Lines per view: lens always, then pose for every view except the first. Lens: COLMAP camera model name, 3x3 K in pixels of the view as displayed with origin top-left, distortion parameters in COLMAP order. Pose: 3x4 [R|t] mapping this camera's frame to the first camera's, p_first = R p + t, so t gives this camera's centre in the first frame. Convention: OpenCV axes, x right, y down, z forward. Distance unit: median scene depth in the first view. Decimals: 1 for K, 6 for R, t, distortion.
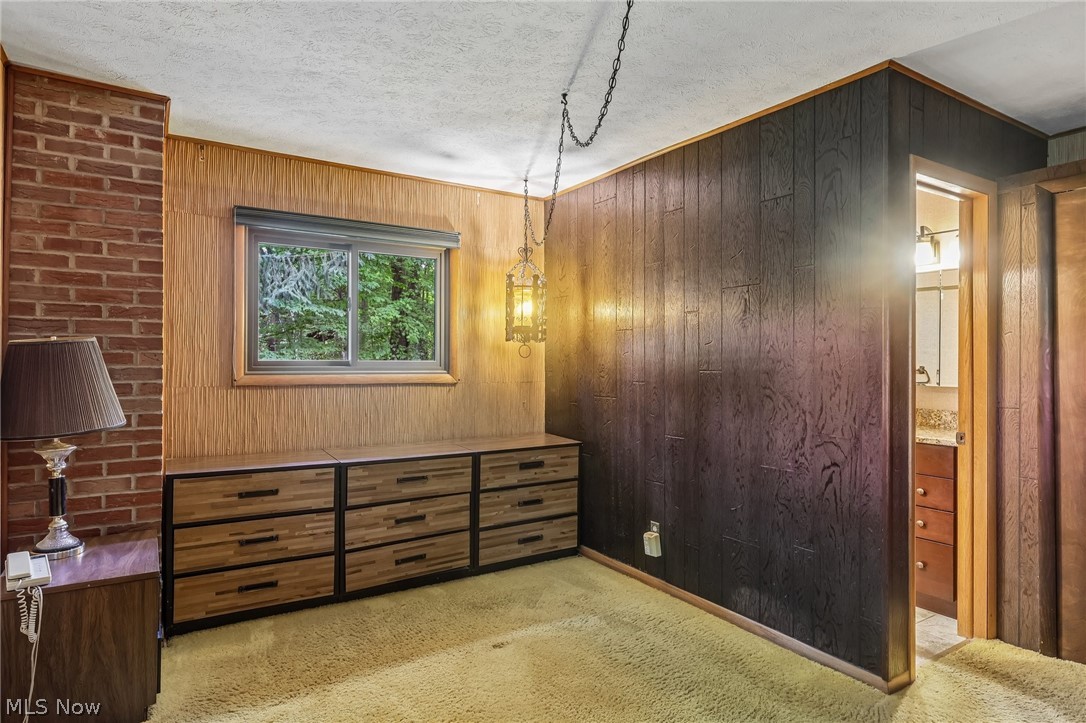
lens RADIAL K [[625.0, 0, 541.4], [0, 625.0, 349.6], [0, 0, 1]] dist [0.002232, 0.000806]
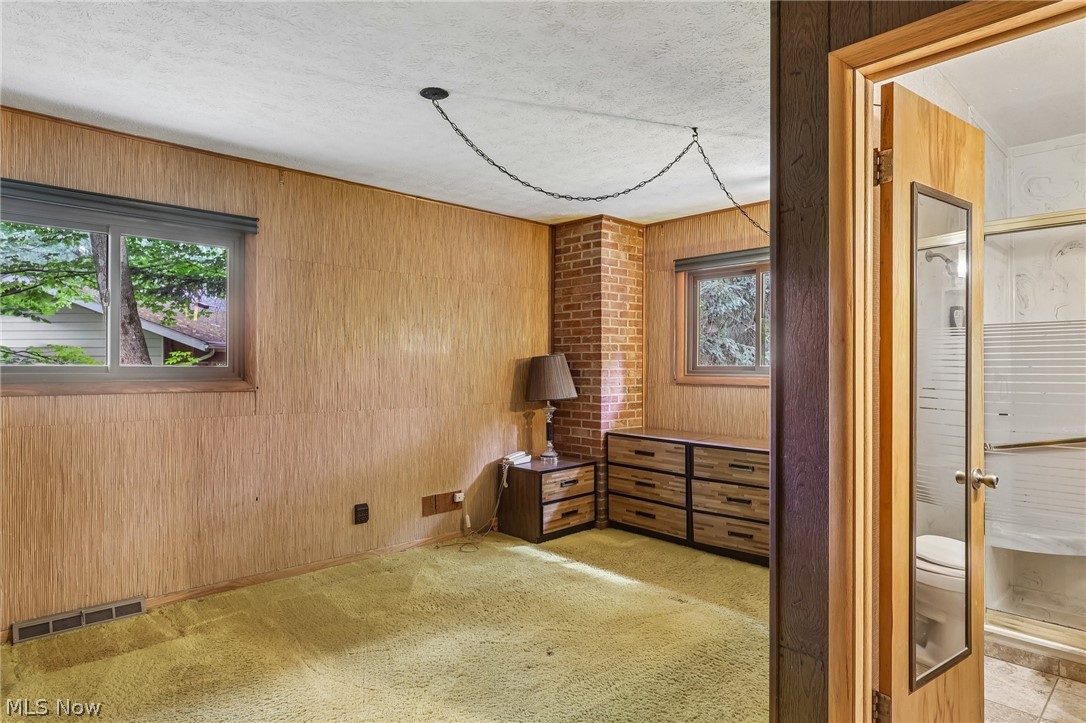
lens RADIAL K [[625.0, 0, 541.4], [0, 625.0, 349.6], [0, 0, 1]] dist [0.002232, 0.000806]
pose [[0.179112, -0.028104, -0.983427, 0.954259], [0.017105, 0.999530, -0.025448, 0.012138], [0.983680, -0.012263, 0.179509, 0.460291]]
